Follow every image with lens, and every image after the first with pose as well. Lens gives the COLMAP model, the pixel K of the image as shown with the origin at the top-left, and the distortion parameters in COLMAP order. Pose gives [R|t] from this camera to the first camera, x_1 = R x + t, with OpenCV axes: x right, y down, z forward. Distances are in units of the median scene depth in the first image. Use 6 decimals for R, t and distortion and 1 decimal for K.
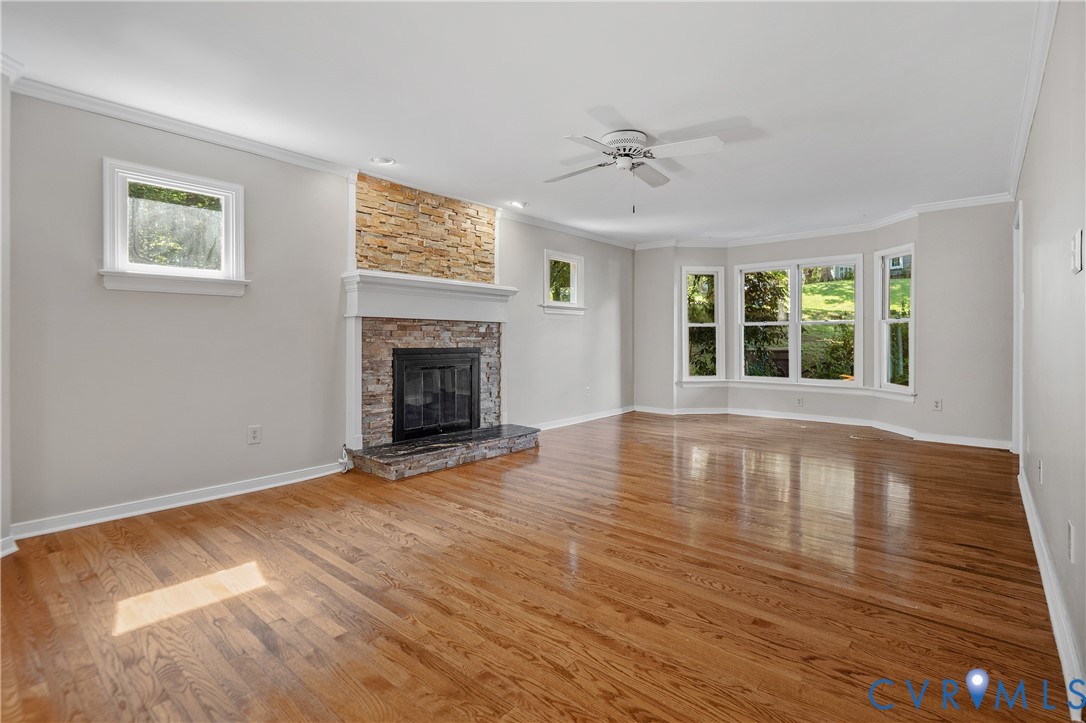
lens RADIAL K [[509.3, 0, 562.3], [0, 509.3, 335.9], [0, 0, 1]] dist [0.001741, -0.000423]
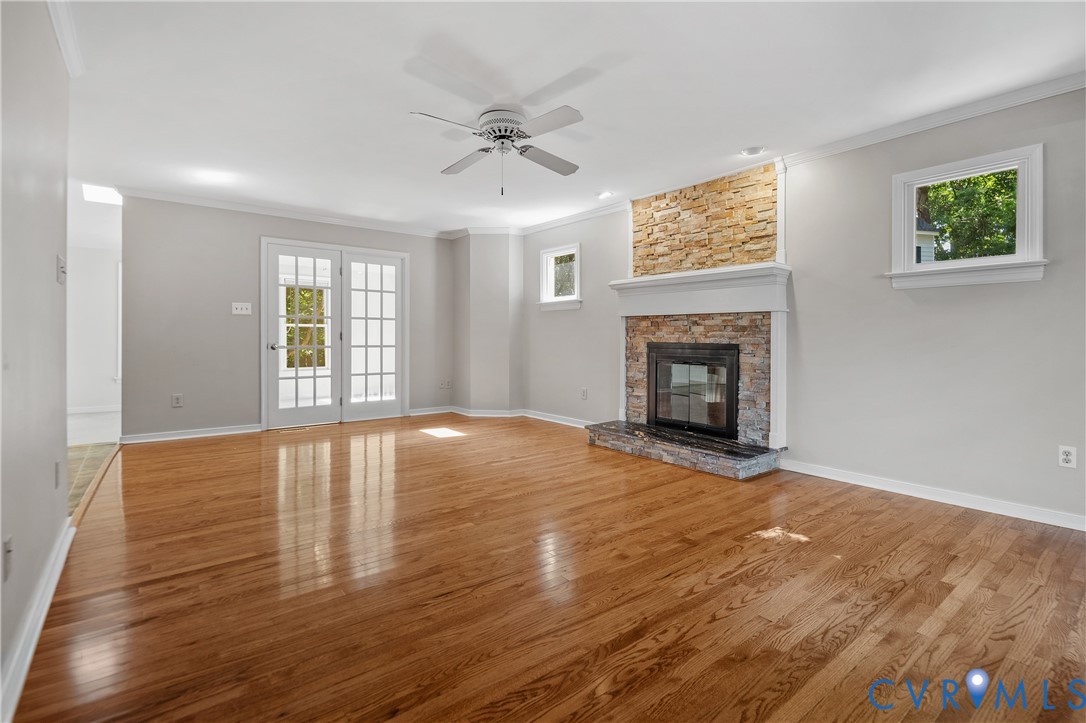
lens RADIAL K [[509.3, 0, 562.3], [0, 509.3, 335.9], [0, 0, 1]] dist [0.001741, -0.000423]
pose [[-0.189963, -0.004558, -0.981781, 0.738975], [0.002045, 0.999985, -0.005039, 0.013888], [0.981789, -0.002965, -0.189951, 0.919180]]
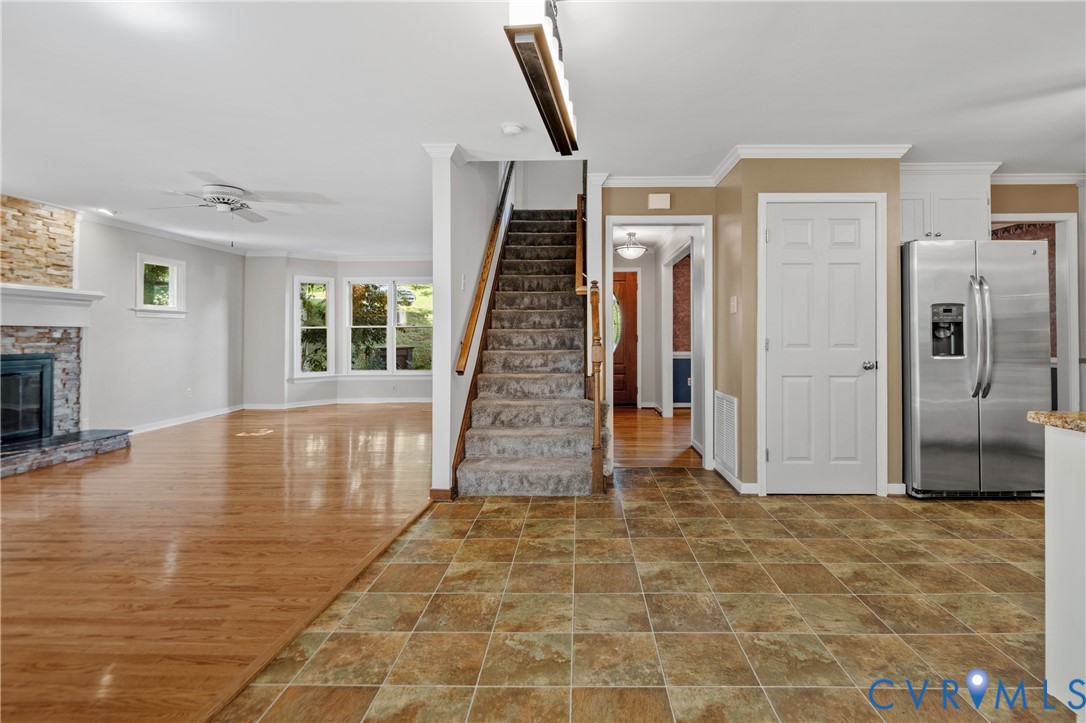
lens RADIAL K [[527.1, 0, 568.7], [0, 527.1, 324.0], [0, 0, 1]] dist [0.002428, -0.005708]
pose [[0.784221, 0.007414, 0.620437, -0.013627], [0.002049, 0.999892, -0.014537, -0.017059], [-0.620478, 0.012671, 0.784122, -0.419679]]
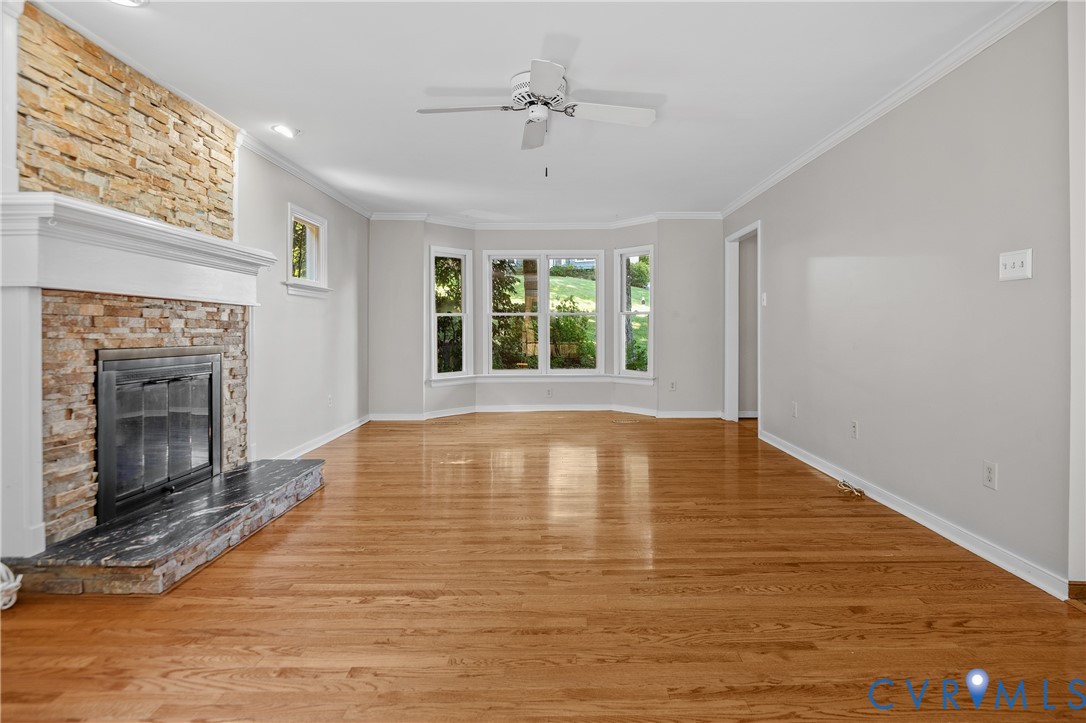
lens RADIAL K [[557.4, 0, 563.5], [0, 557.4, 327.1], [0, 0, 1]] dist [0.011573, -0.013312]
pose [[0.760436, -0.000224, 0.649412, -0.303371], [0.000603, 1.000000, -0.000361, 0.001586], [-0.649412, 0.000665, 0.760436, 0.211479]]
